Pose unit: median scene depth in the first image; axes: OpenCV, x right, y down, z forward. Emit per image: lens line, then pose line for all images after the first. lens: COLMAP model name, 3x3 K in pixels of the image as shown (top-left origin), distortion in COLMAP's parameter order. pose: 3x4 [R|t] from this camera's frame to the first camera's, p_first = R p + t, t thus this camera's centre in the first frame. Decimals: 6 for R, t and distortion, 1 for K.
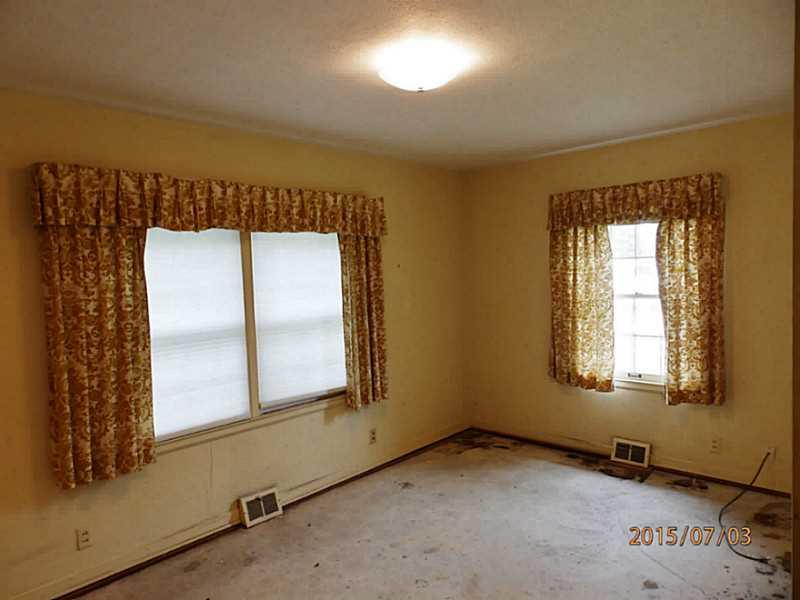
lens RADIAL K [[540.0, 0, 397.3], [0, 540.0, 298.2], [0, 0, 1]] dist [0.000718, 0.002898]
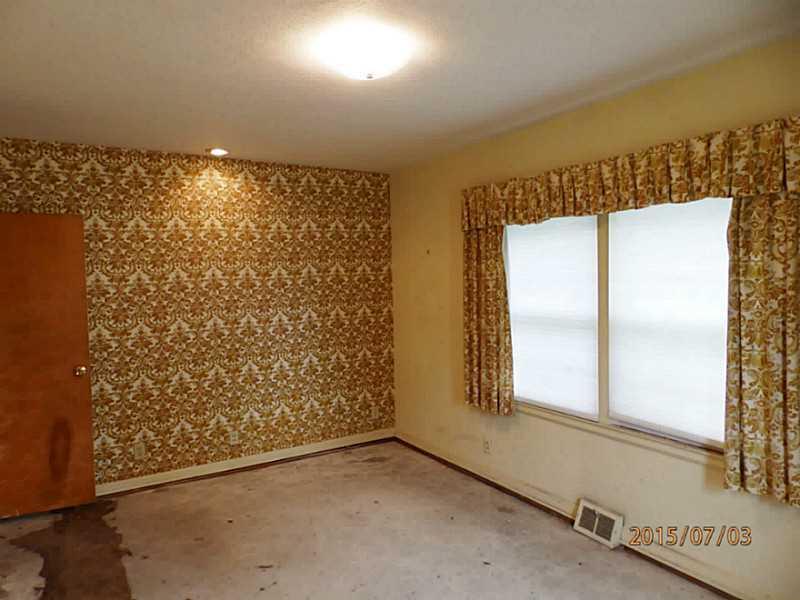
lens RADIAL K [[540.0, 0, 397.3], [0, 540.0, 300.9], [0, 0, 1]] dist [0.000718, 0.002898]
pose [[-0.262485, 0.086287, -0.961070, 0.674778], [-0.020966, 0.995249, 0.095082, -0.059083], [0.964708, 0.045107, -0.259429, 0.912680]]
